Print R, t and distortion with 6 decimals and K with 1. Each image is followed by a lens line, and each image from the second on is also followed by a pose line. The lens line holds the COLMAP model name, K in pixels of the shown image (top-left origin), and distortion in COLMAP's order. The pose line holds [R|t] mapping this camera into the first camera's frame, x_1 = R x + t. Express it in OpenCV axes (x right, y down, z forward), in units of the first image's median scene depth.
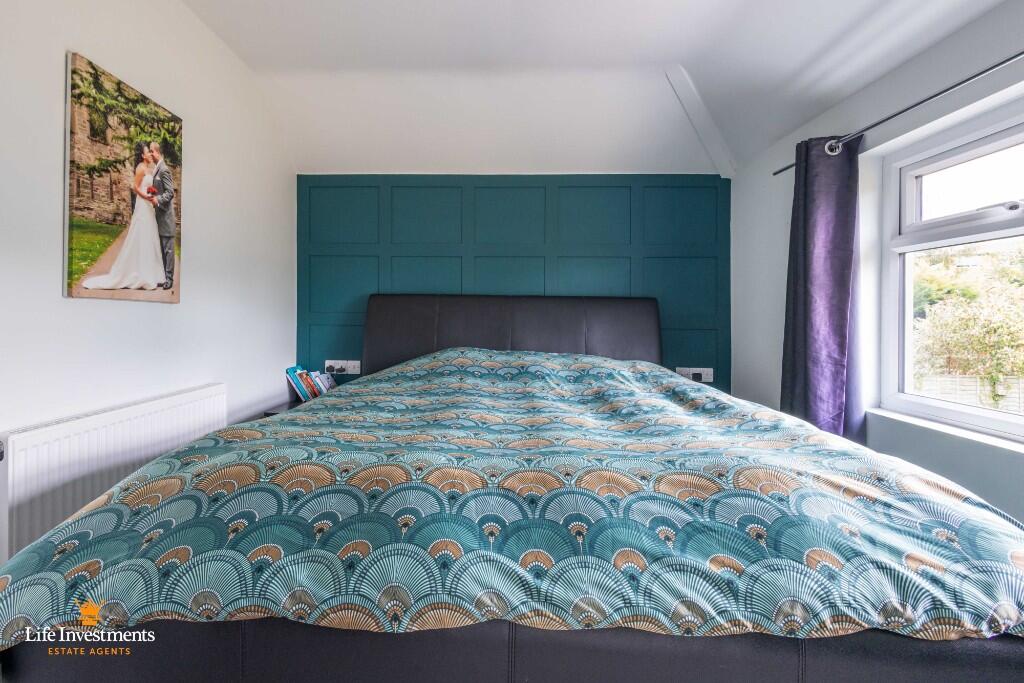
lens RADIAL K [[470.2, 0, 509.8], [0, 470.2, 316.7], [0, 0, 1]] dist [0.003582, -0.000598]
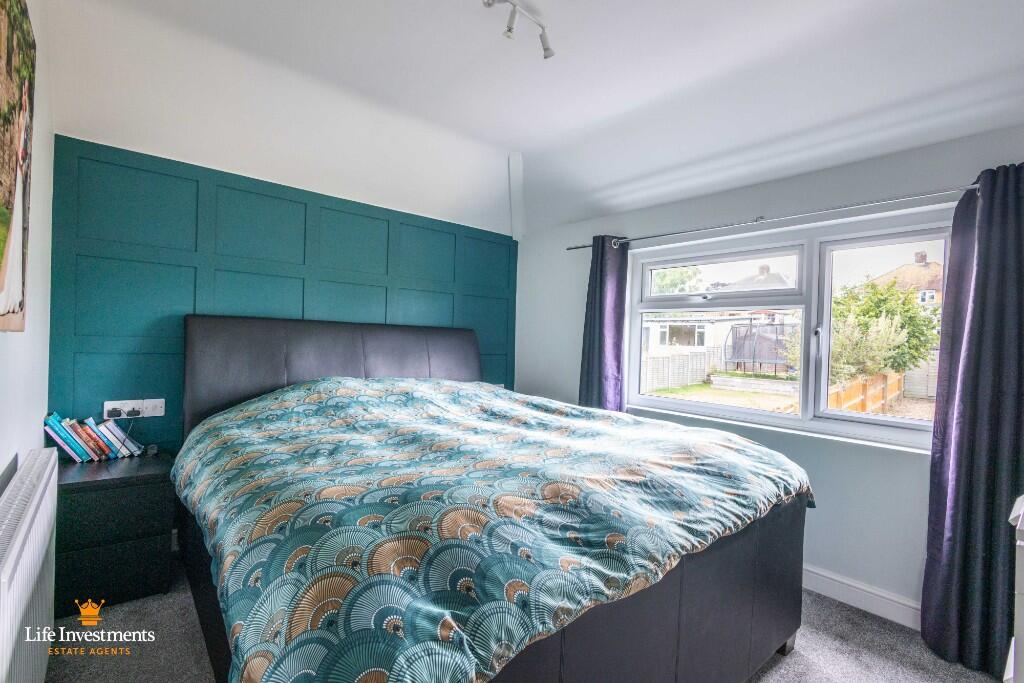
lens RADIAL K [[470.2, 0, 517.9], [0, 470.2, 339.2], [0, 0, 1]] dist [0.003582, -0.000598]
pose [[0.734263, 0.017339, 0.678644, -0.786847], [-0.021708, 0.999762, -0.002057, -0.030089], [-0.678518, -0.013222, 0.734465, 0.061707]]
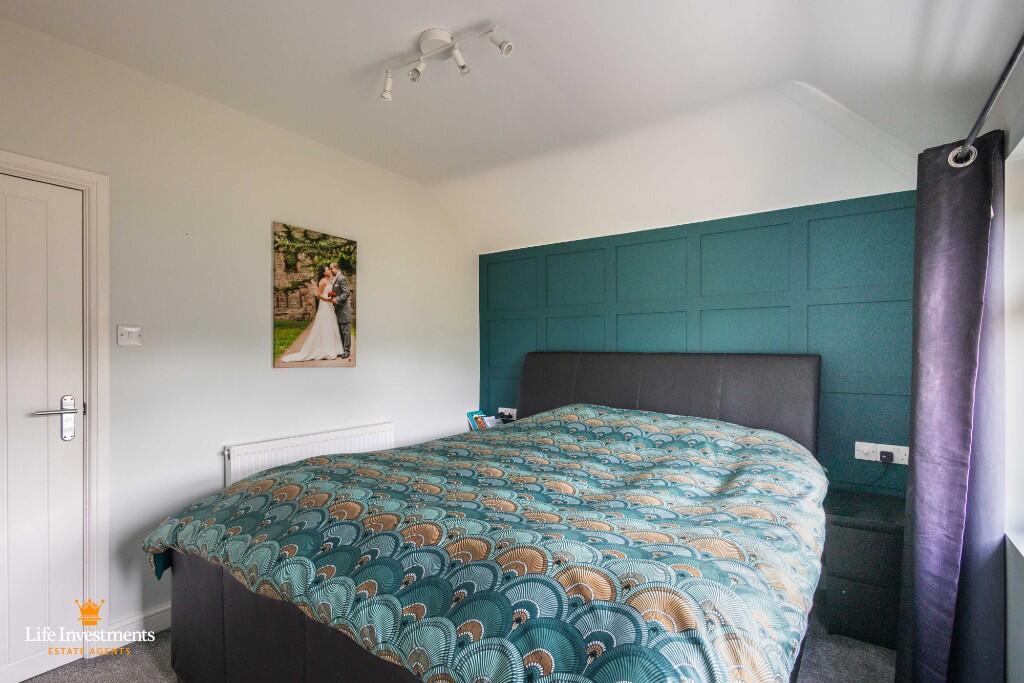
lens RADIAL K [[470.2, 0, 525.6], [0, 470.2, 363.6], [0, 0, 1]] dist [0.003582, -0.000598]
pose [[0.843396, 0.006843, -0.537250, 0.580734], [-0.000963, 0.999937, 0.011225, -0.060647], [0.537292, -0.008950, 0.843349, 0.049144]]
